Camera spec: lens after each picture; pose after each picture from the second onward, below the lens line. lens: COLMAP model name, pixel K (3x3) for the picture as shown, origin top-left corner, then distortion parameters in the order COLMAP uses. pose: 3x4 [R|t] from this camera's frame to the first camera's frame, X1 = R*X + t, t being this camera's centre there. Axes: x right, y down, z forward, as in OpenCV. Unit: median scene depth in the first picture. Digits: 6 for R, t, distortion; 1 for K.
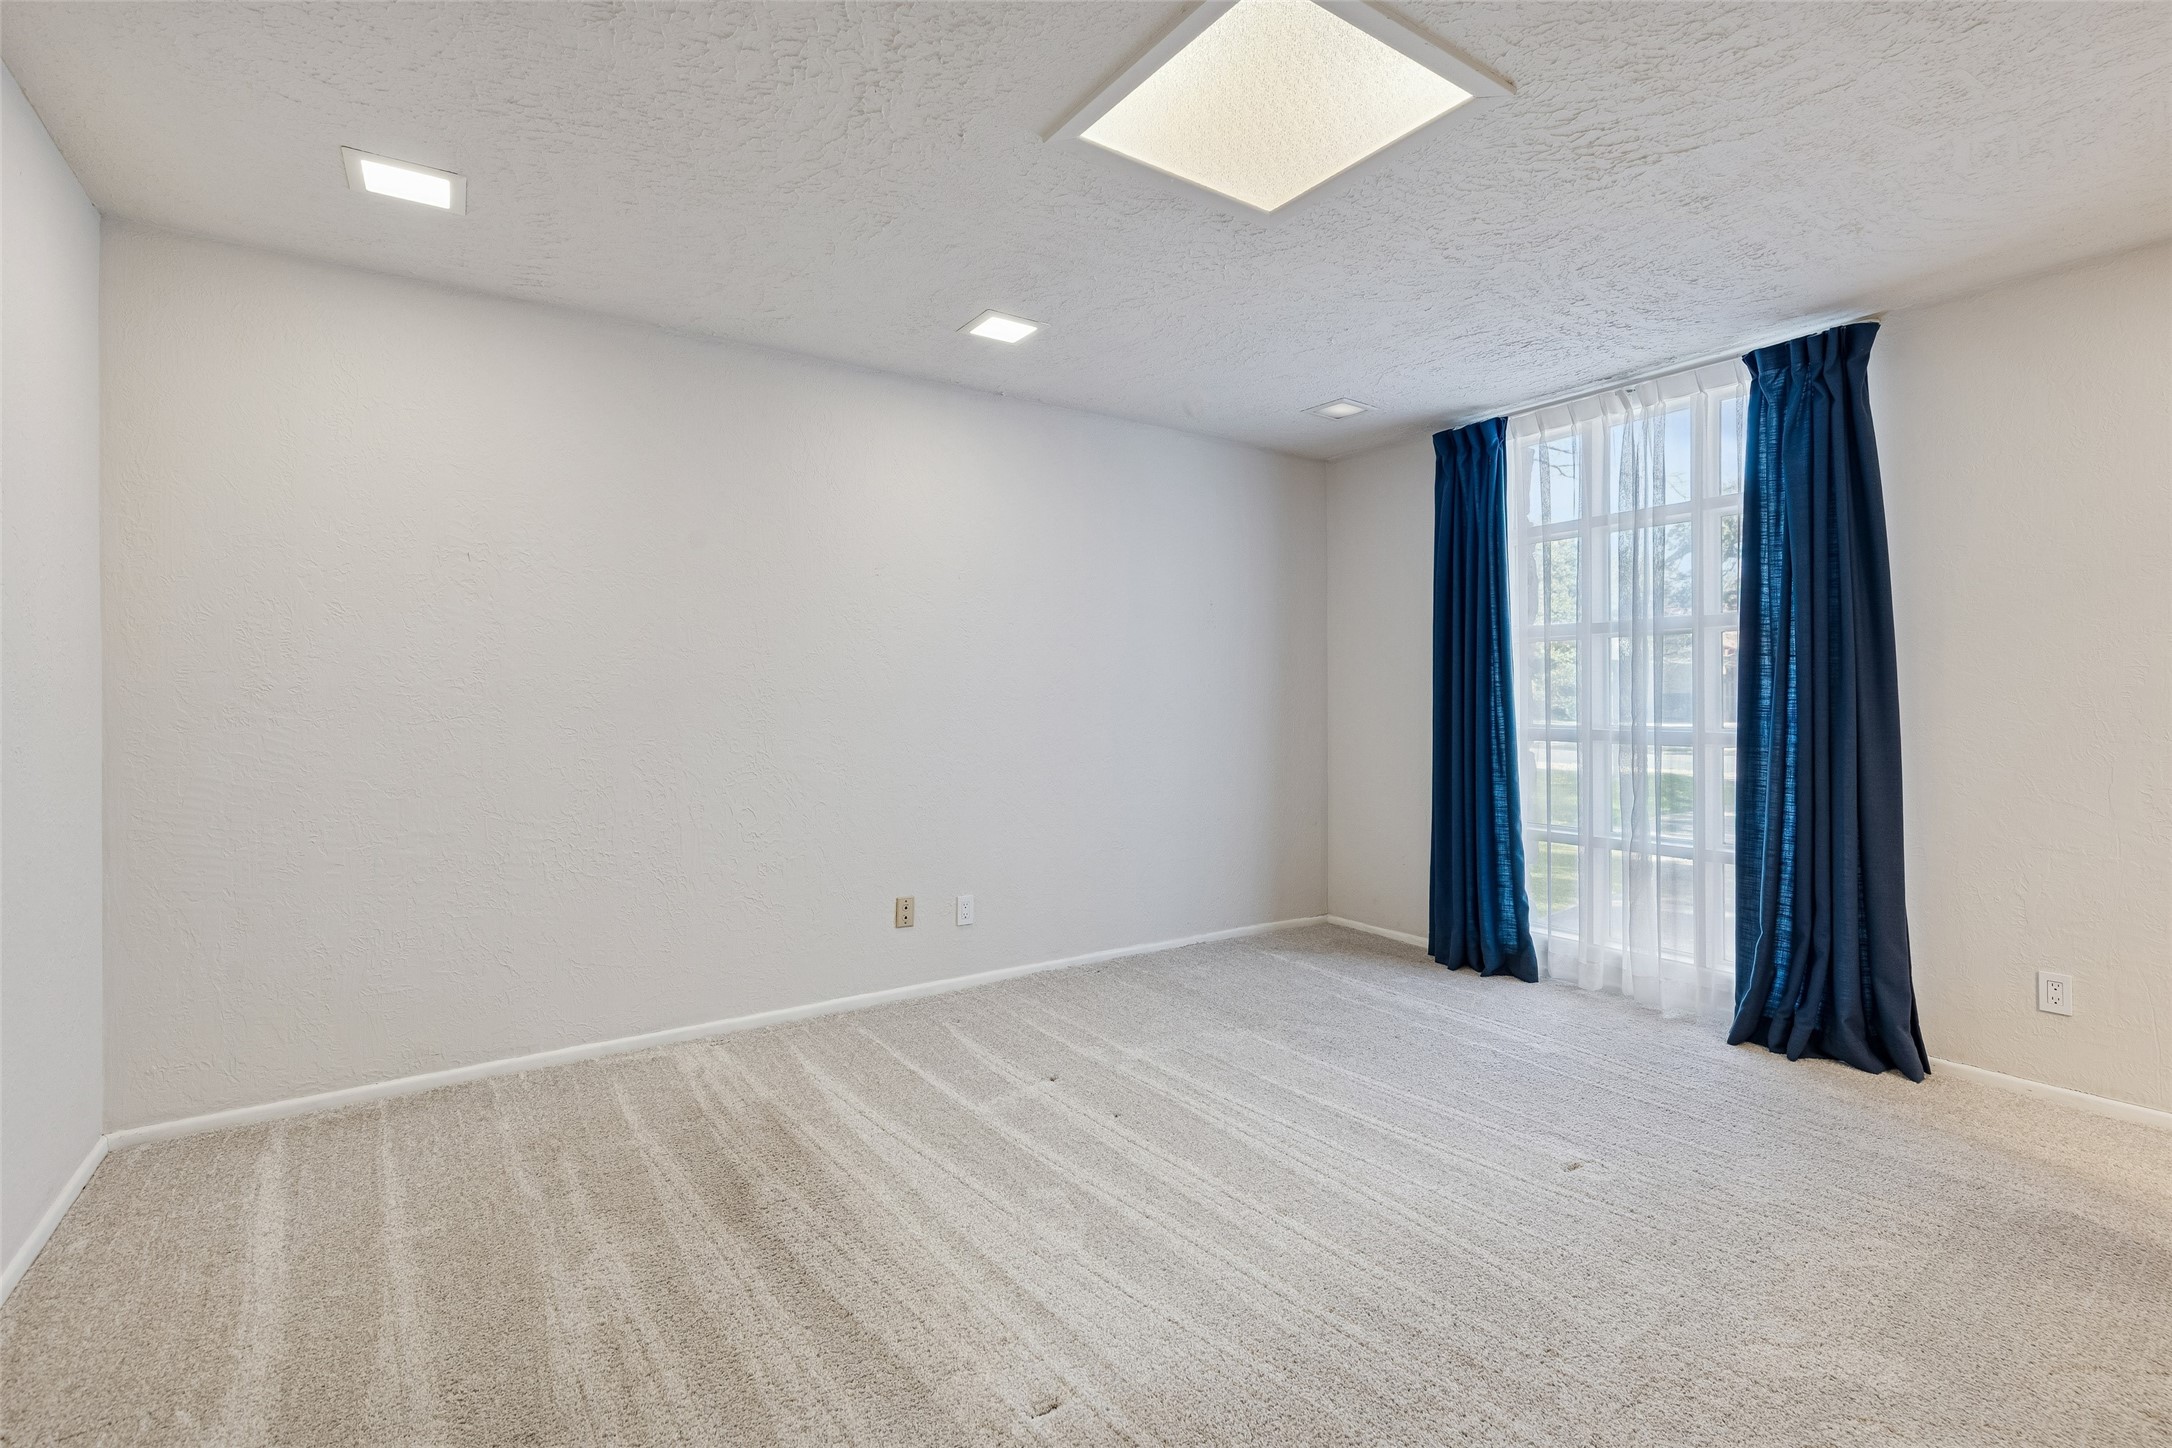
lens RADIAL K [[983.2, 0, 1084.5], [0, 983.2, 708.3], [0, 0, 1]] dist [0.001565, 0.000116]
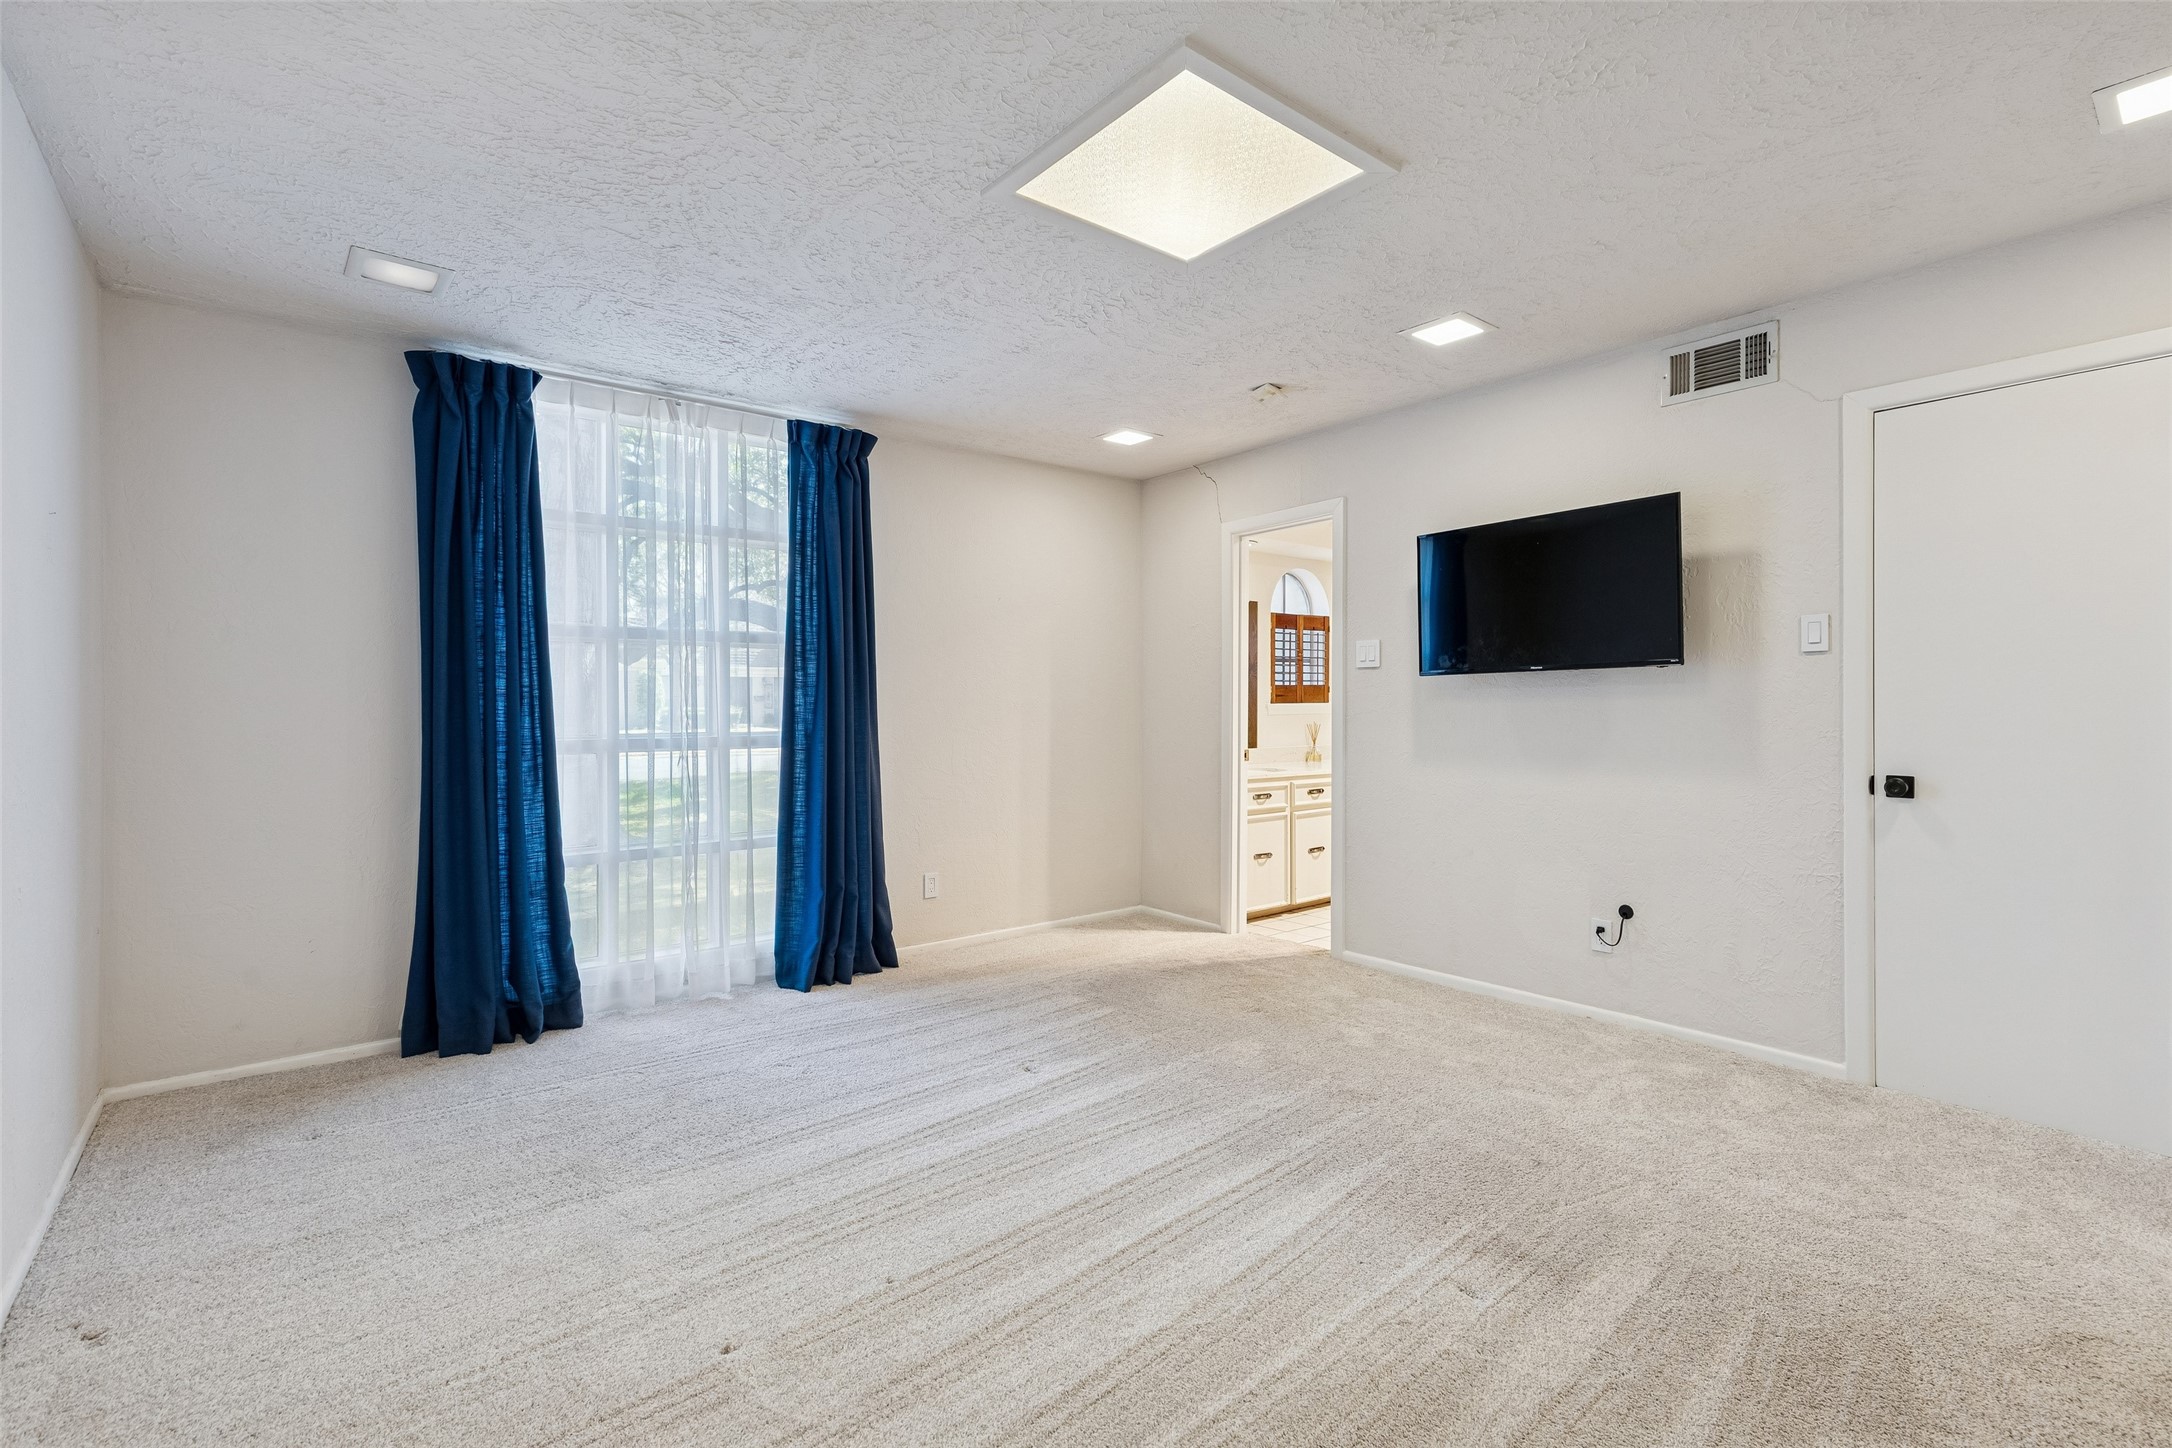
lens RADIAL K [[983.2, 0, 1084.5], [0, 983.2, 708.3], [0, 0, 1]] dist [0.001565, 0.000116]
pose [[-0.081199, -0.000699, 0.996698, -0.554929], [0.012877, 0.999916, 0.001750, -0.003227], [-0.996615, 0.012977, -0.081184, 0.737382]]
